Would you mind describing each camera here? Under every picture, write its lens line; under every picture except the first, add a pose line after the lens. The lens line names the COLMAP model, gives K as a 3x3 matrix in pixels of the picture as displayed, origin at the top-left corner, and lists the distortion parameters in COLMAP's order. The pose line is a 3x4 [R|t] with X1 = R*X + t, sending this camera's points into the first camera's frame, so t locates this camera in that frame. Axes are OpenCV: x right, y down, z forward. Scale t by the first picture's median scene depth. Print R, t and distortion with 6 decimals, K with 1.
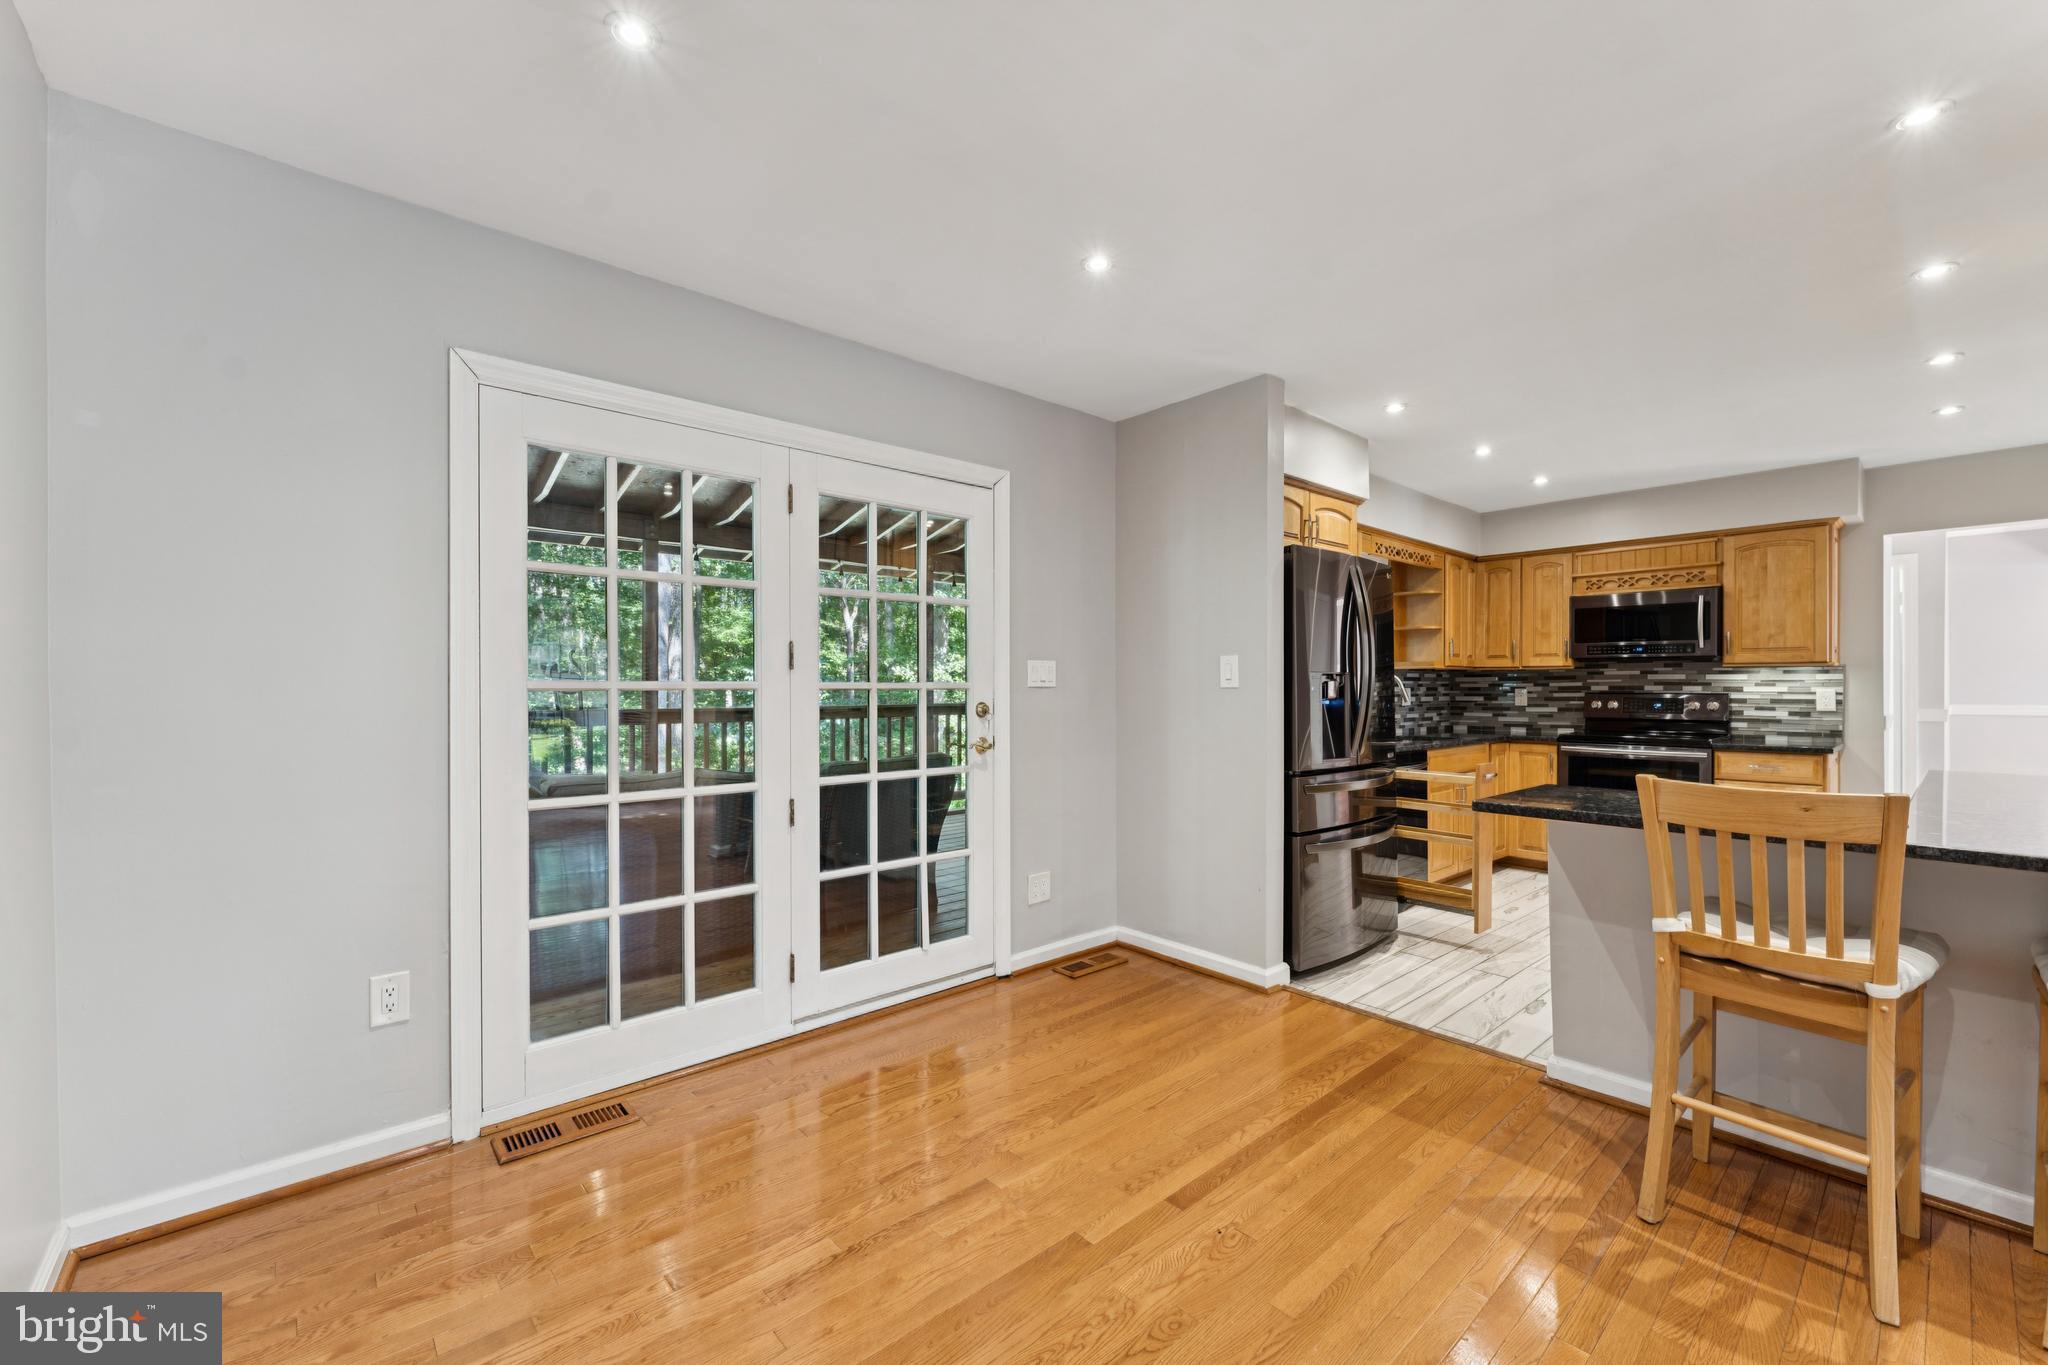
lens RADIAL K [[828.3, 0, 1021.5], [0, 828.3, 690.6], [0, 0, 1]] dist [-0.002736, 0.002791]
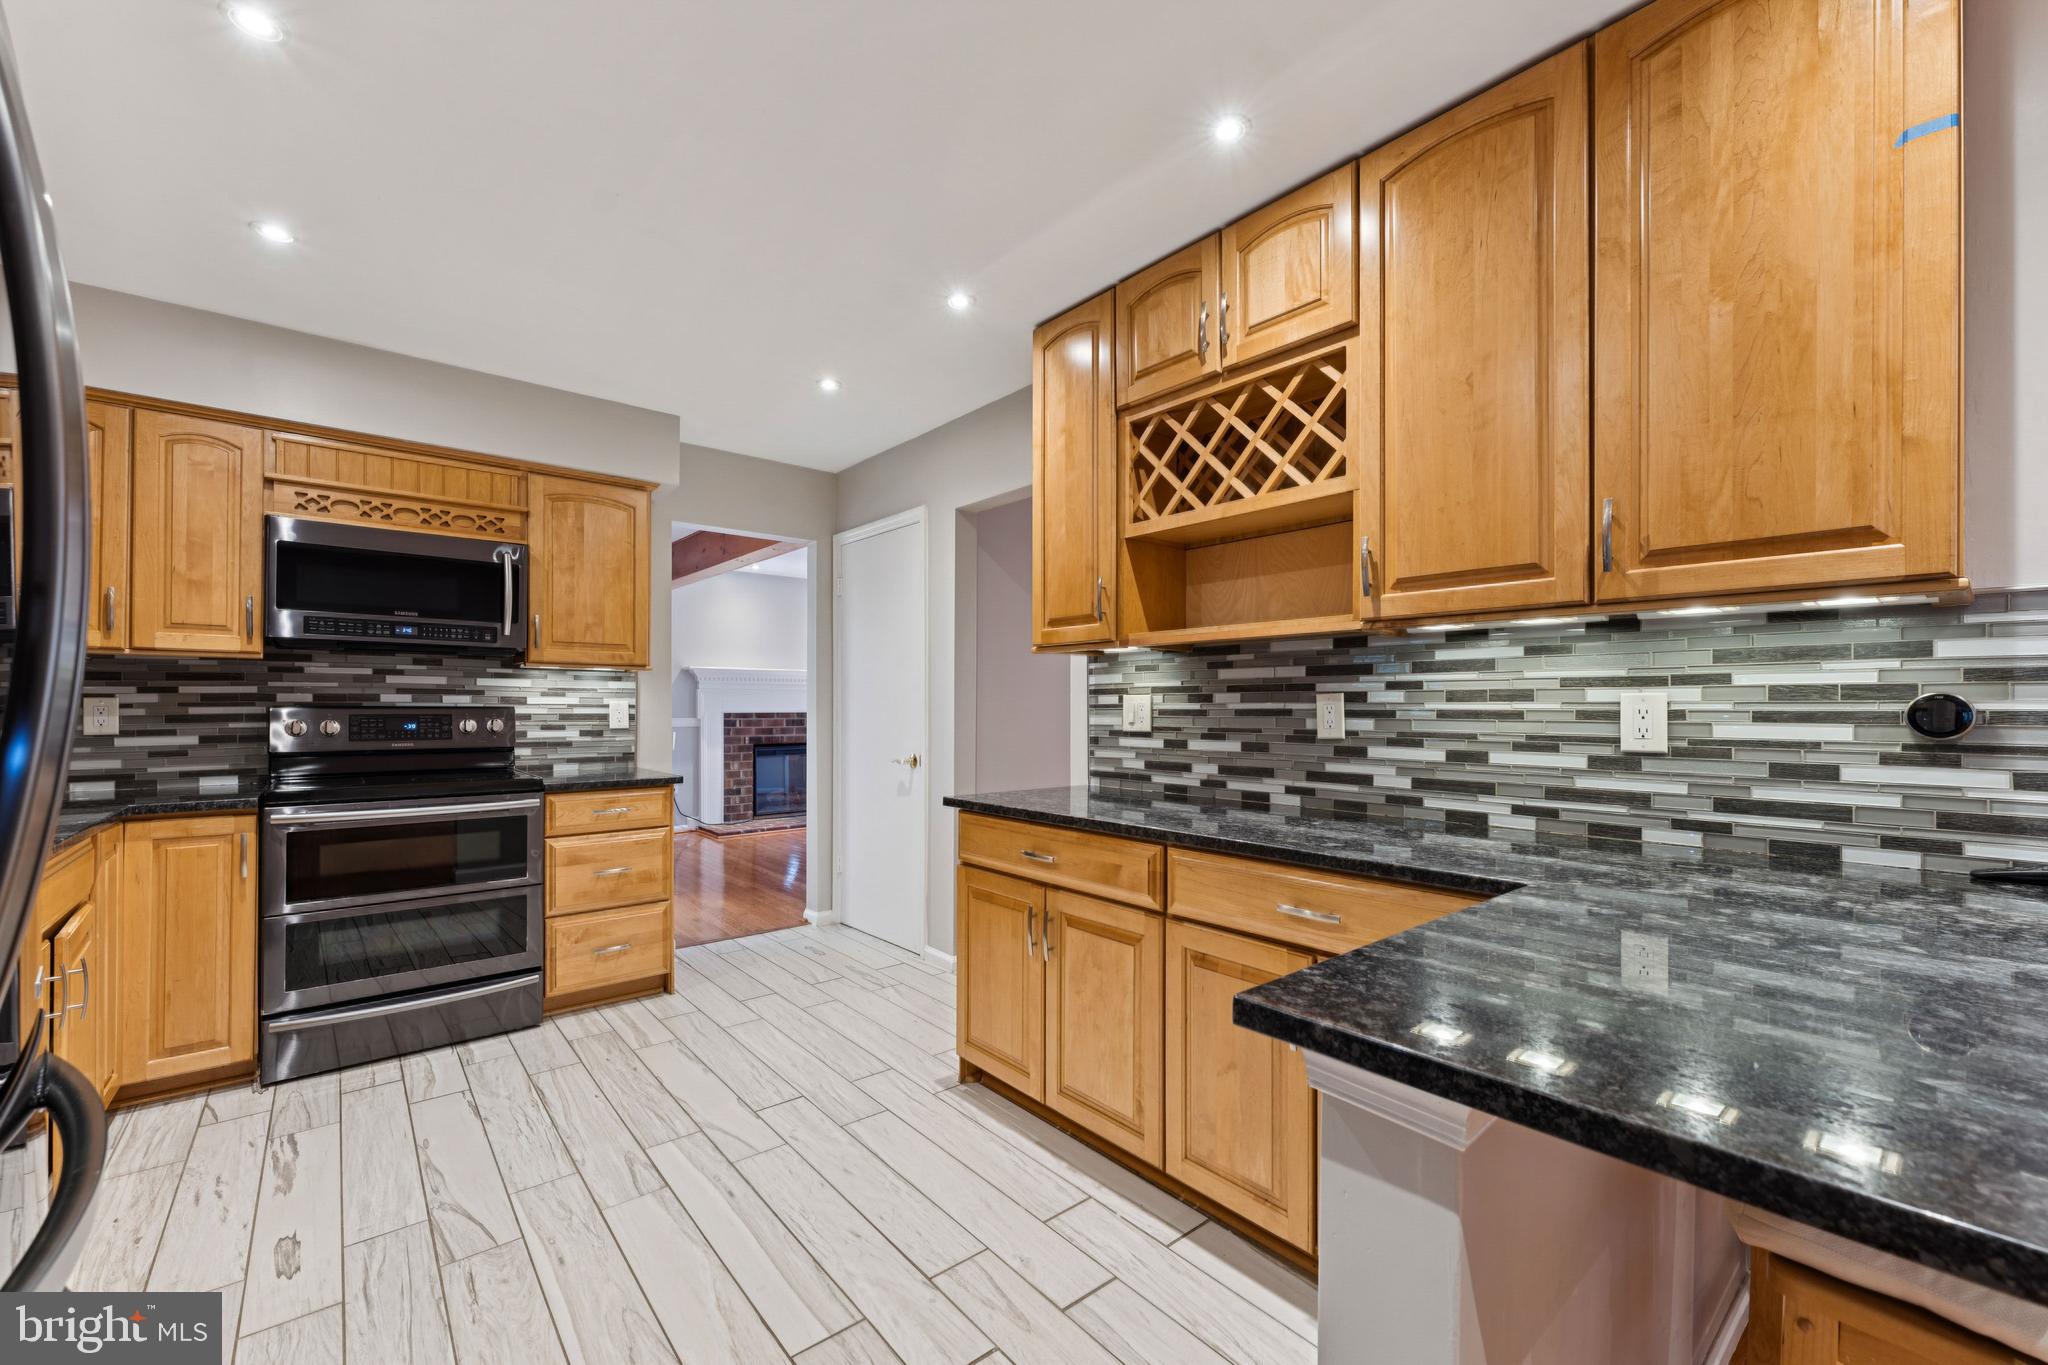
lens RADIAL K [[828.3, 0, 1017.5], [0, 828.3, 703.8], [0, 0, 1]] dist [-0.002736, 0.002791]
pose [[0.012321, 0.003881, 0.999917, 0.183835], [0.002367, 0.999990, -0.003911, 0.004927], [-0.999921, 0.002415, 0.012312, 0.597372]]
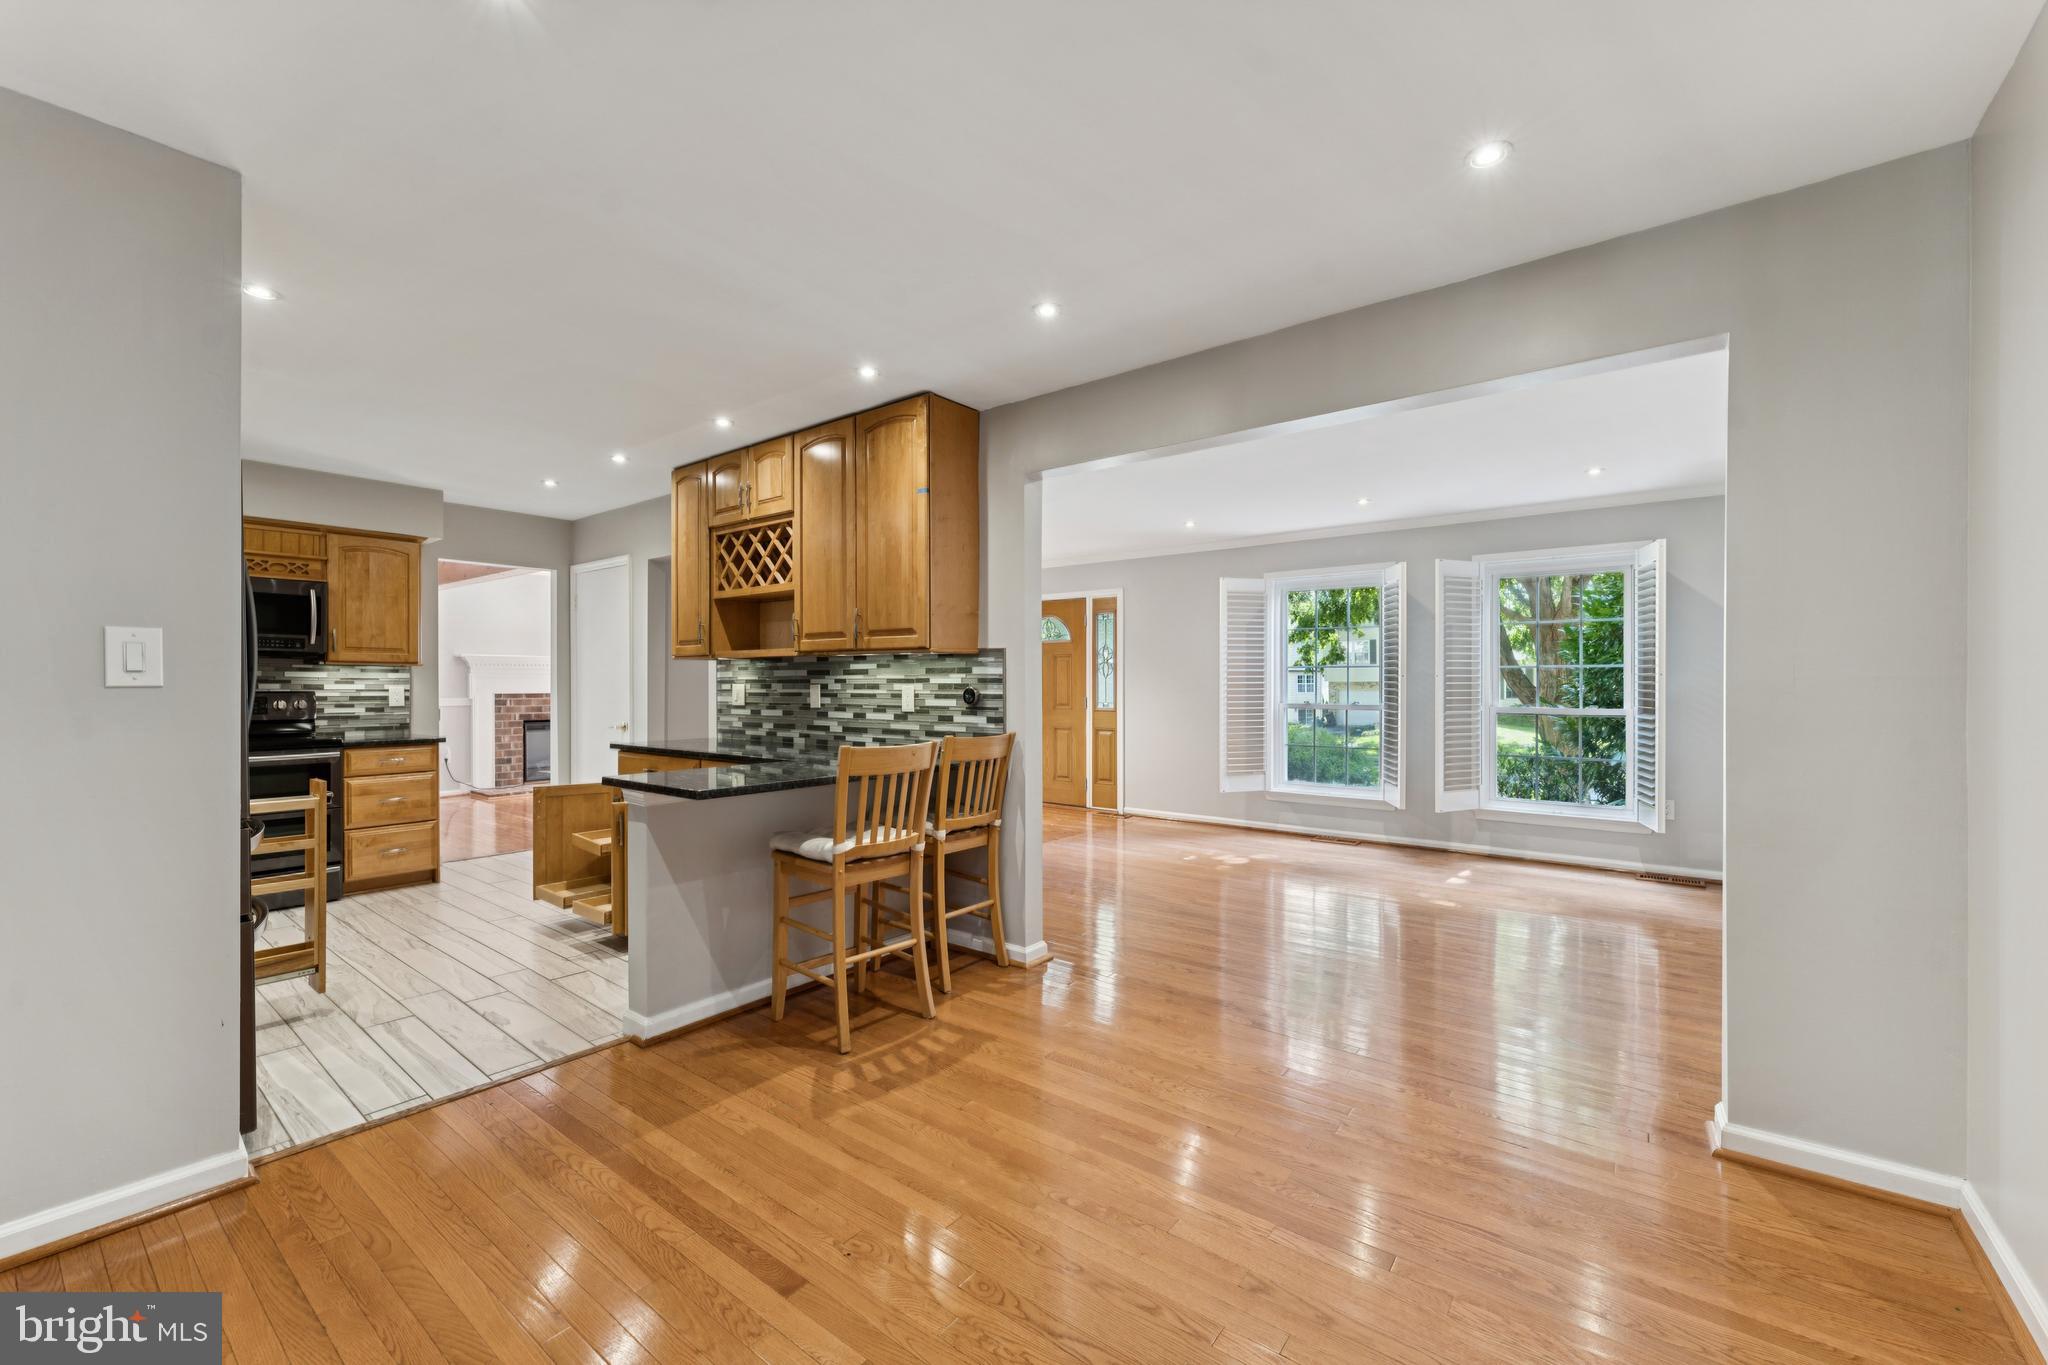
lens RADIAL K [[828.3, 0, 1022.0], [0, 828.3, 685.5], [0, 0, 1]] dist [-0.002736, 0.002791]
pose [[-0.192019, -0.000943, 0.981391, -0.282579], [0.003882, 0.999991, 0.001720, -0.002031], [-0.981384, 0.004140, -0.192013, 0.376675]]
